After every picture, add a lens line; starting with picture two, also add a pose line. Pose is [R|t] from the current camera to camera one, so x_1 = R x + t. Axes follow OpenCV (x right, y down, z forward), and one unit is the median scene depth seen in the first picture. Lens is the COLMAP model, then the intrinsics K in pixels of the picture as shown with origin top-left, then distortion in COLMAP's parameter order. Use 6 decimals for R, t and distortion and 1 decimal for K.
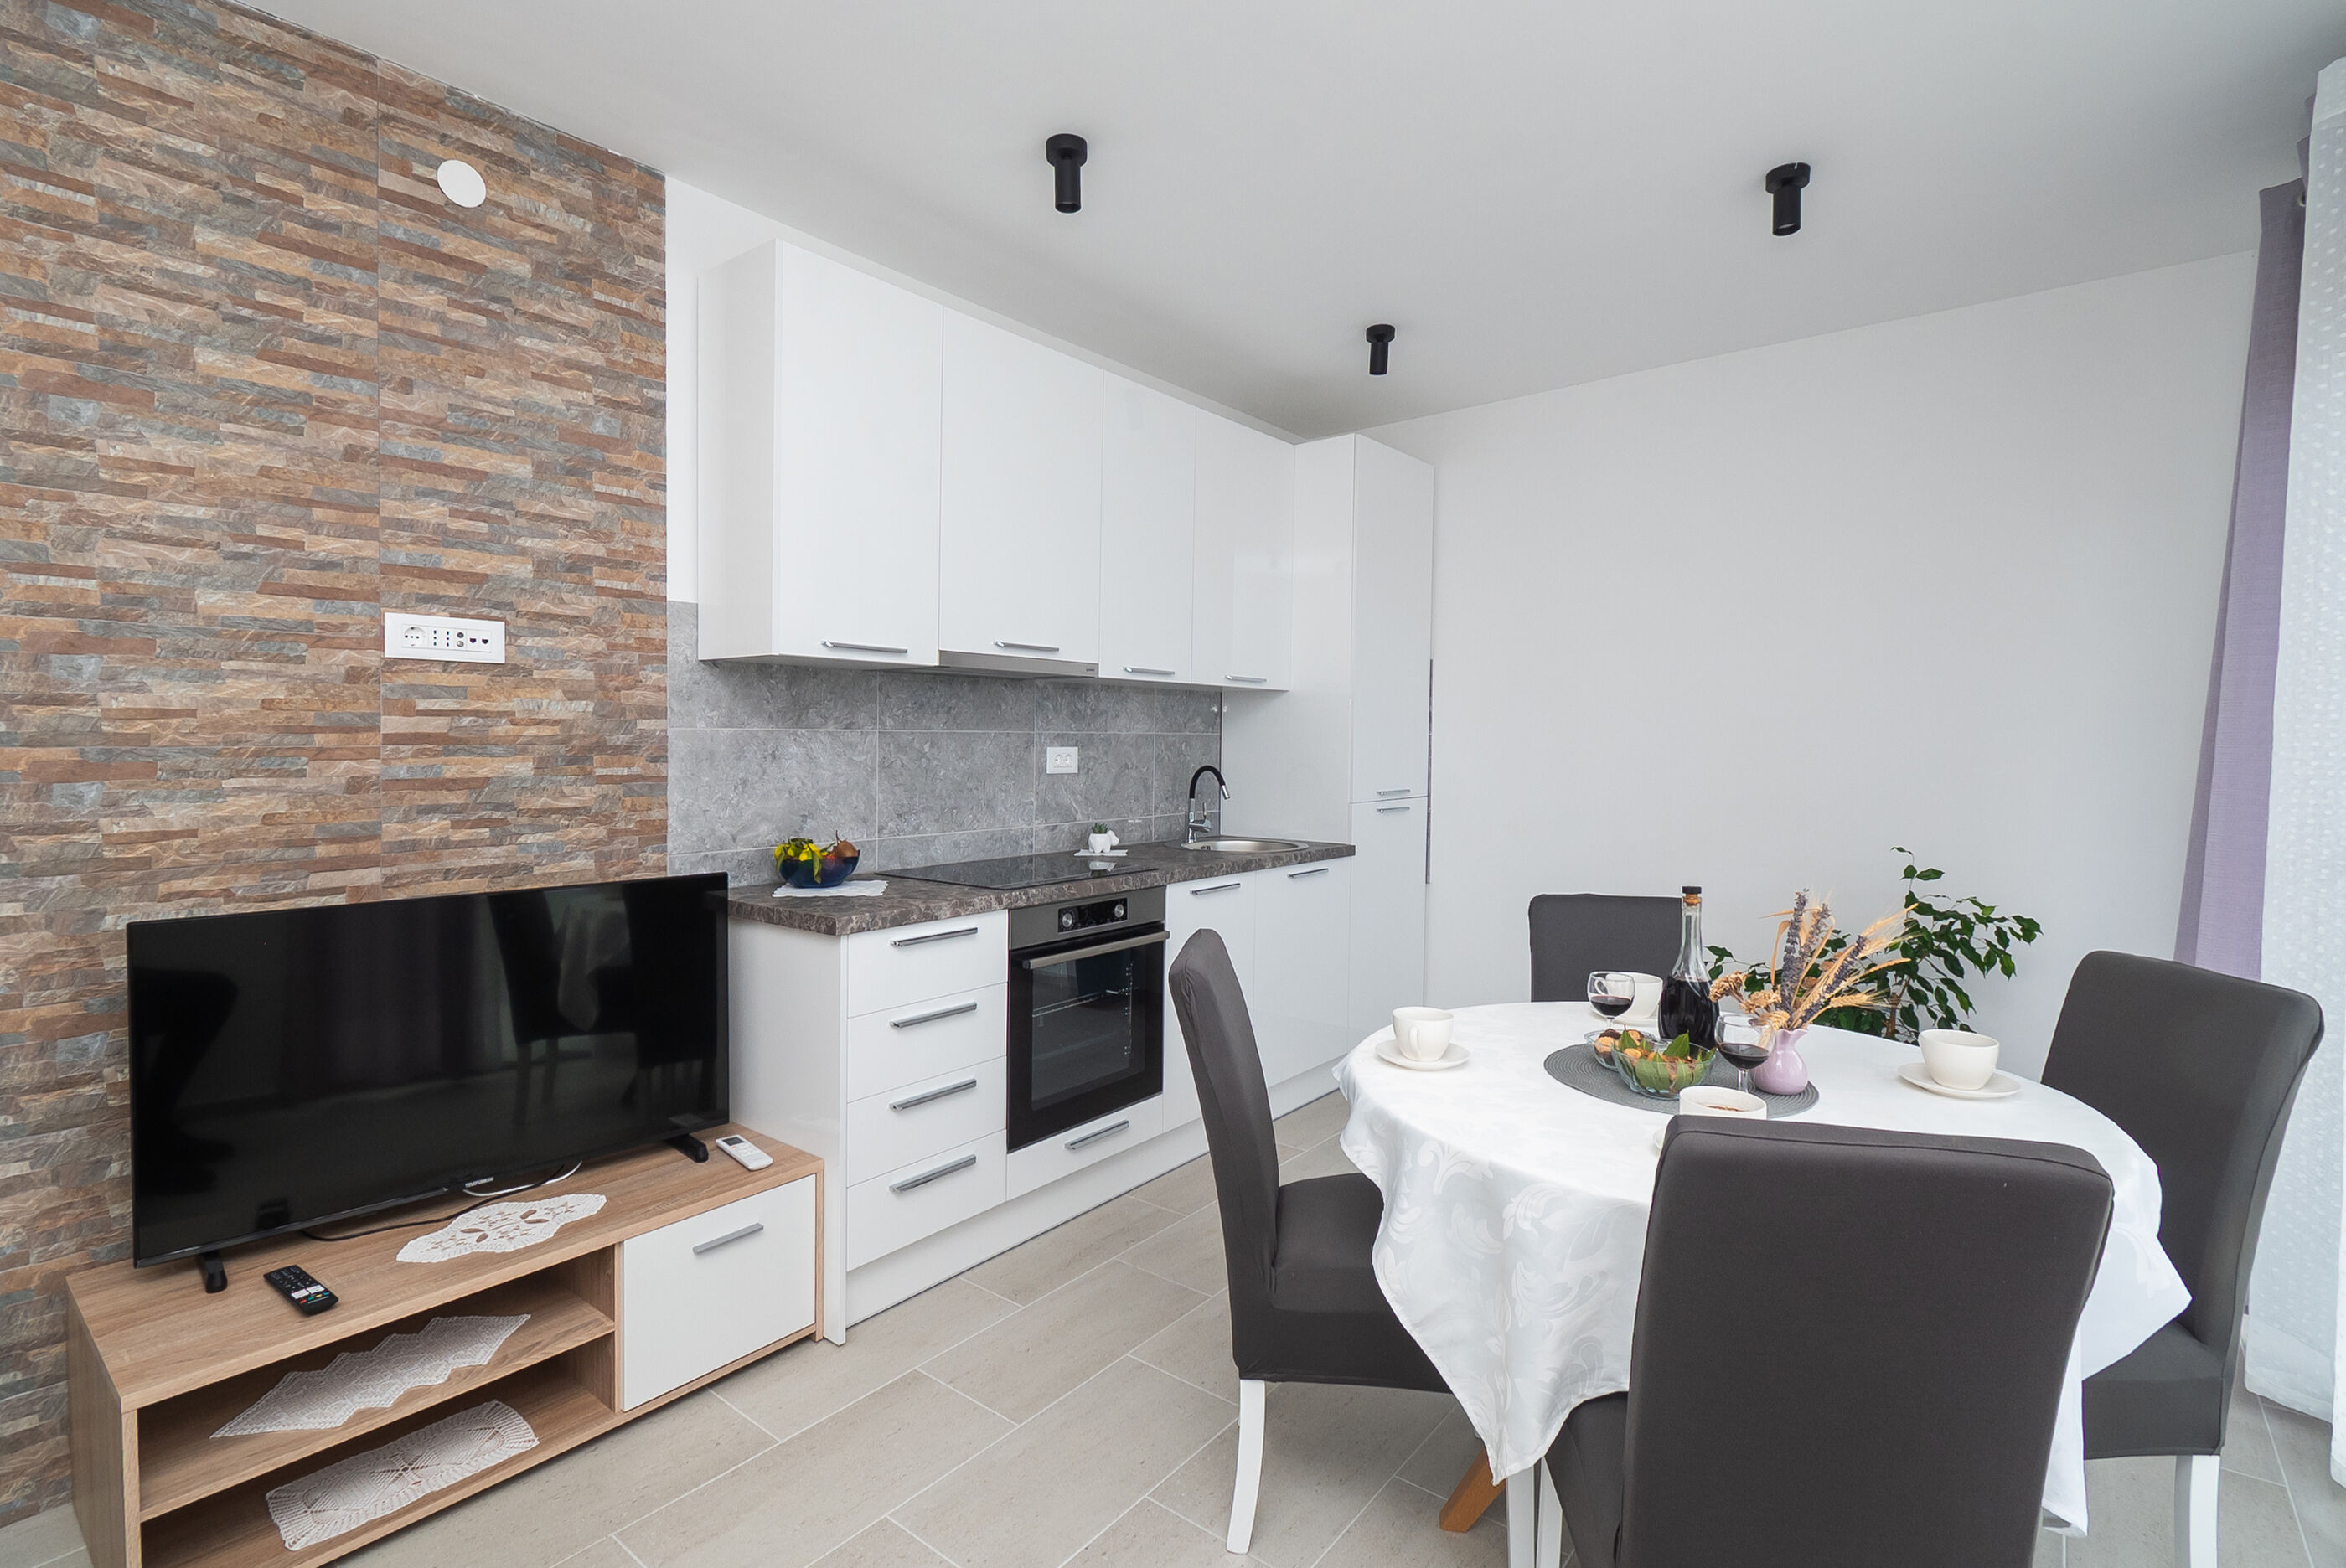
lens RADIAL K [[996.5, 0, 1172.0], [0, 996.5, 766.1], [0, 0, 1]] dist [0.006899, -0.009336]
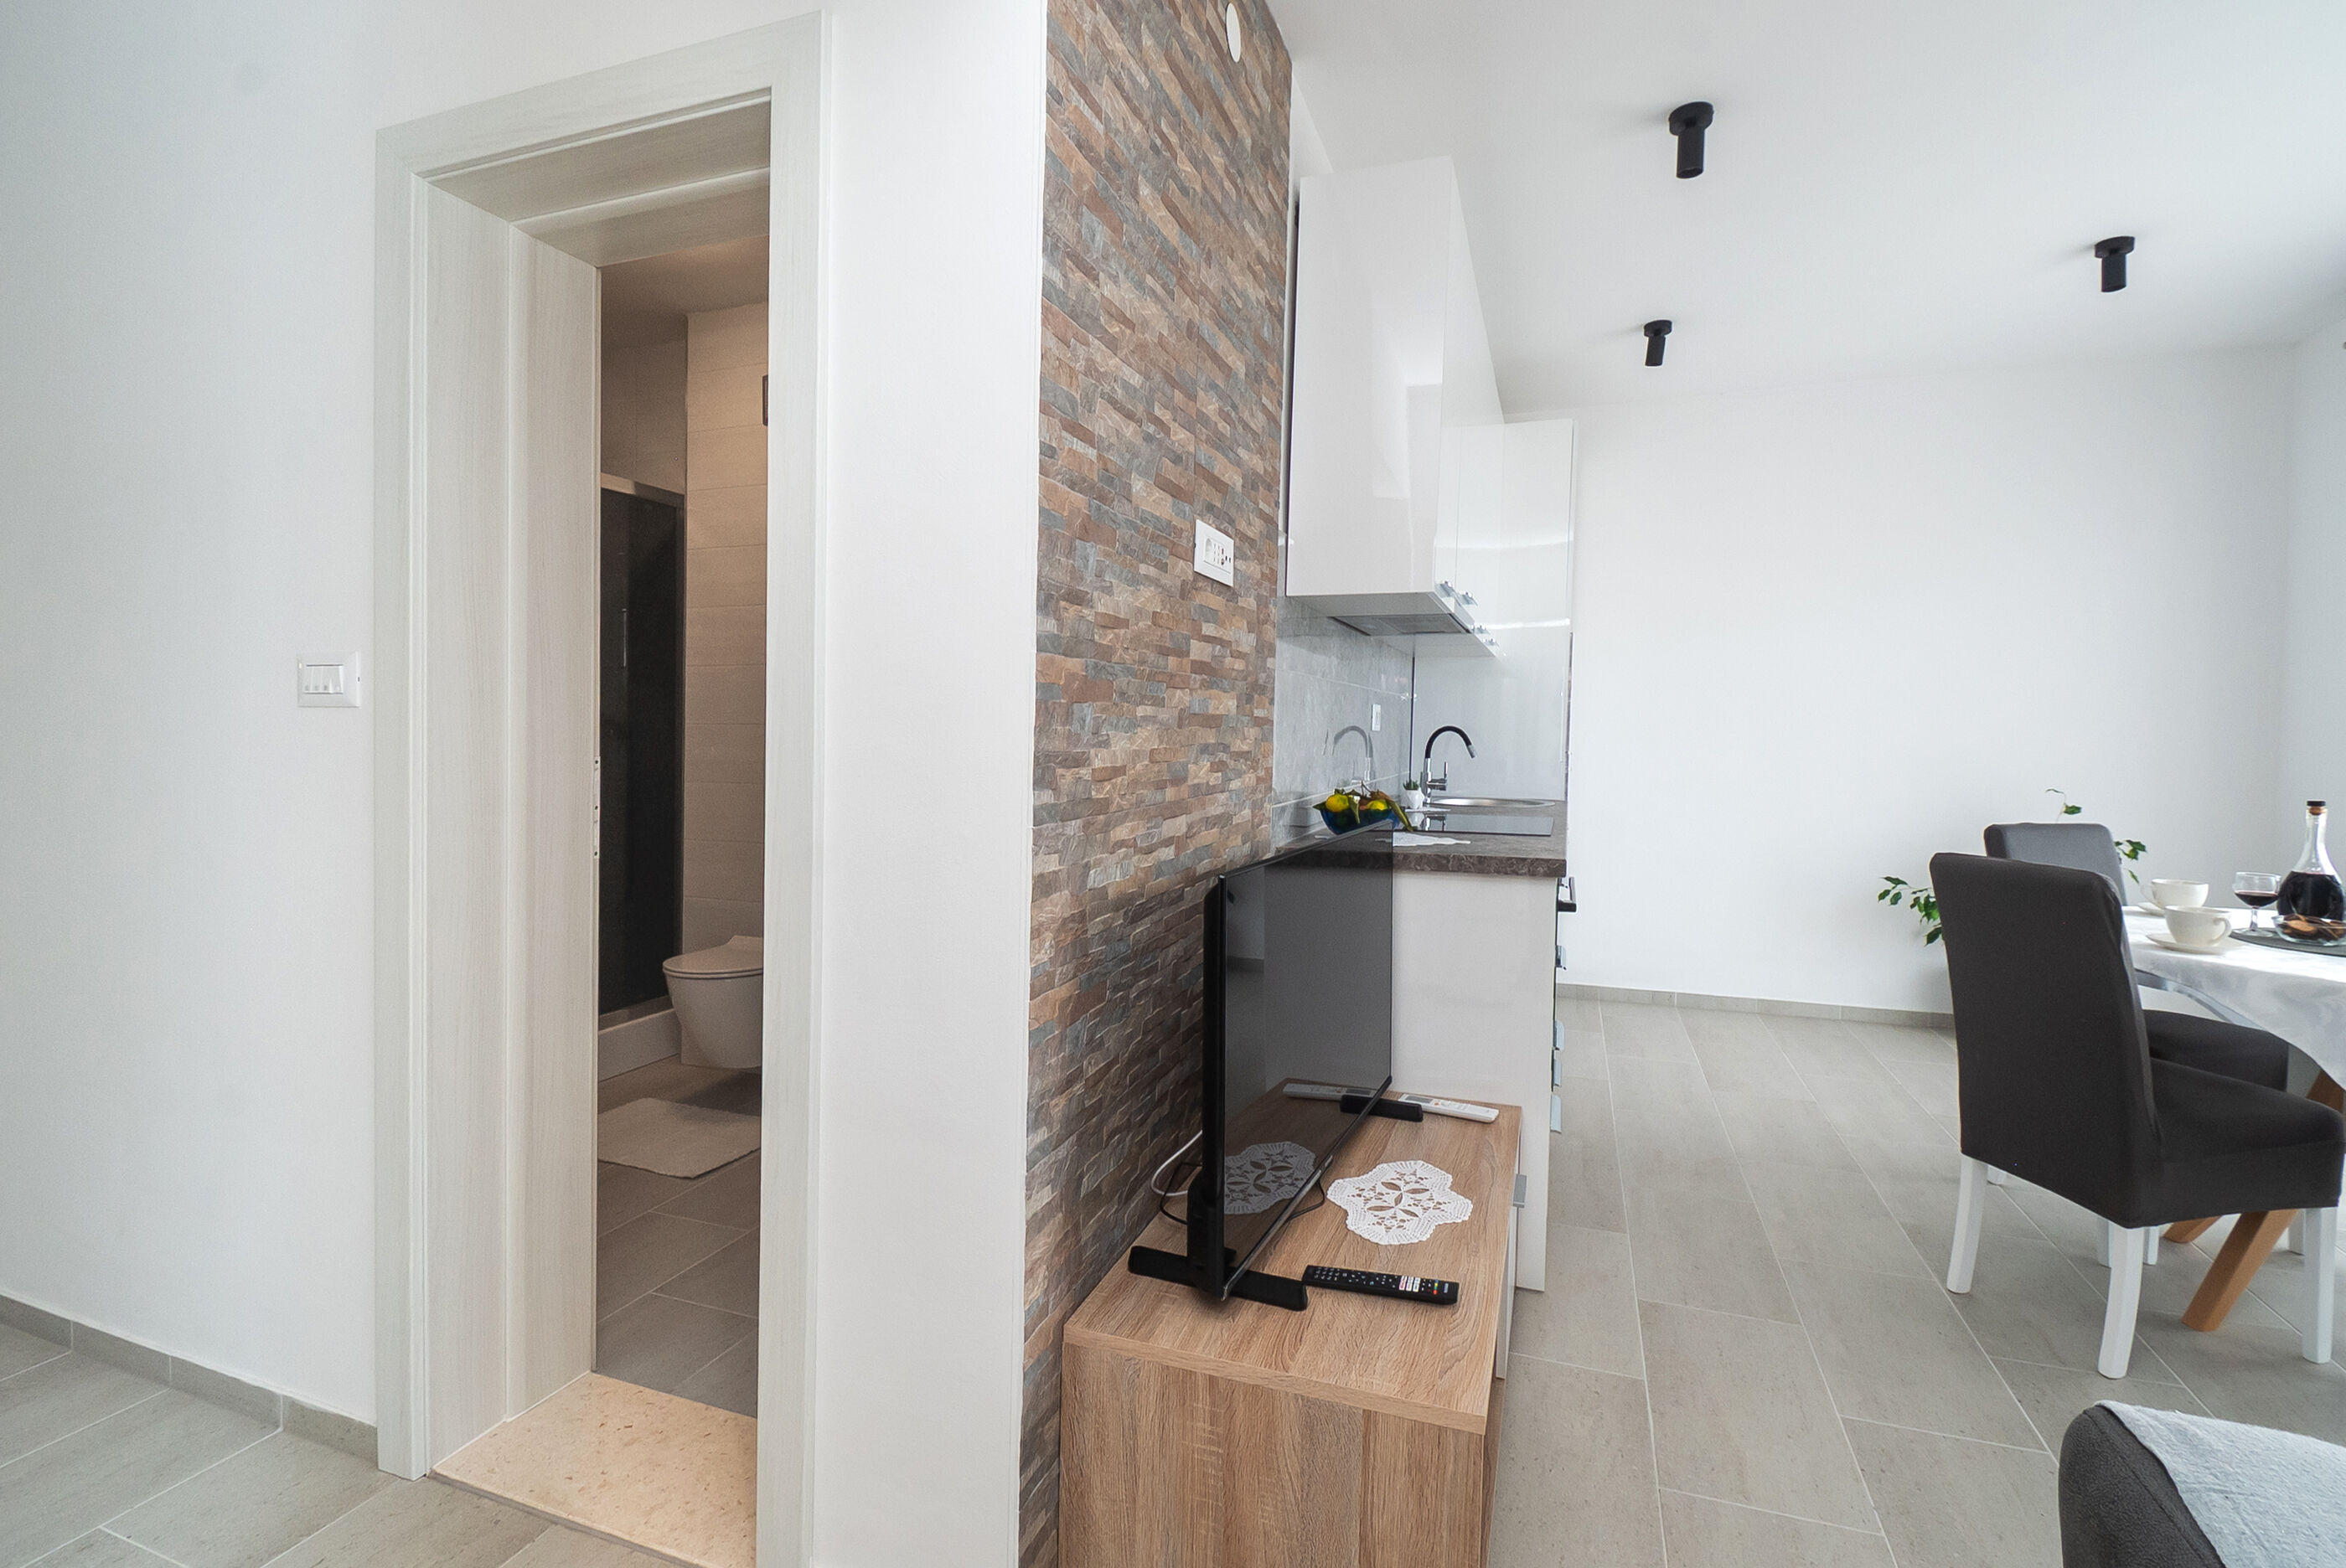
lens RADIAL K [[1001.4, 0, 1249.8], [0, 1001.4, 756.2], [0, 0, 1]] dist [0.012628, 0.000136]
pose [[0.951565, 0.000946, 0.307447, -1.049150], [-0.004892, 0.999915, 0.012062, 0.041914], [-0.307410, -0.012981, 0.951489, 0.164070]]
